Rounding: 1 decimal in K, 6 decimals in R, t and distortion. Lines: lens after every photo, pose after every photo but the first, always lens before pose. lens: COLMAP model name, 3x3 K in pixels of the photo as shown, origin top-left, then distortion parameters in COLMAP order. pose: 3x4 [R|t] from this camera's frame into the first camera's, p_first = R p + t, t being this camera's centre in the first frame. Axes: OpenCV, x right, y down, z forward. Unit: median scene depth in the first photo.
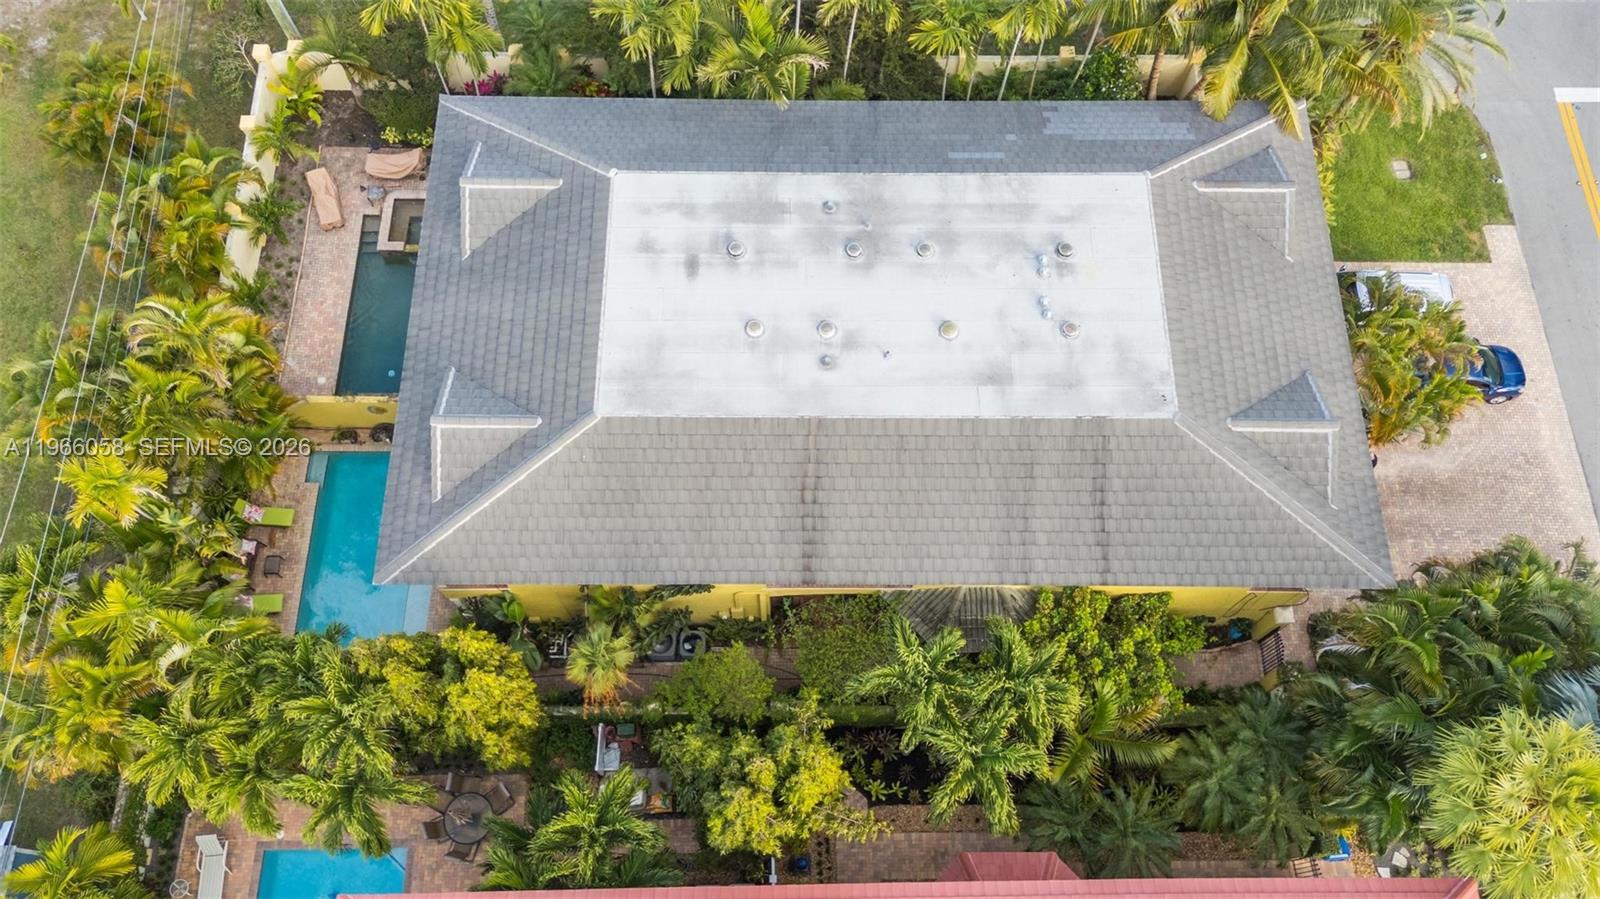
lens RADIAL K [[1219.8, 0, 800.0], [0, 1219.8, 449.5], [0, 0, 1]] dist [0.049502, -0.006953]
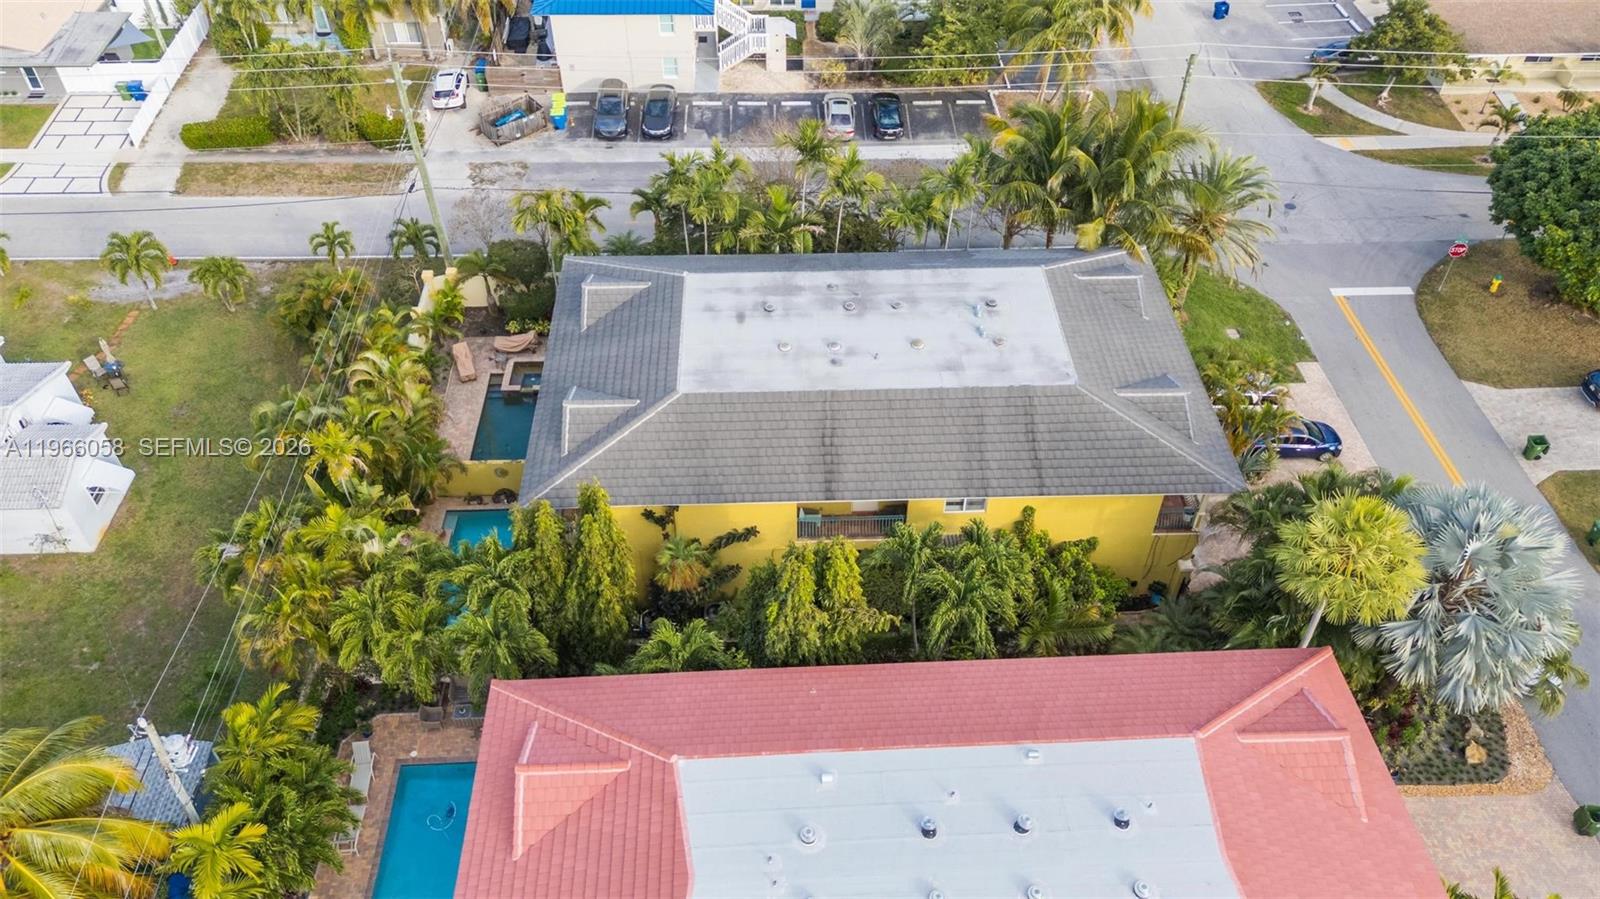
lens RADIAL K [[1135.4, 0, 800.0], [0, 1135.4, 449.5], [0, 0, 1]] dist [0.047308, 0.000205]
pose [[0.999380, -0.028483, 0.020677, -0.049378], [0.034195, 0.924889, -0.378697, 0.514568], [-0.008338, 0.379169, 0.925290, -0.206612]]
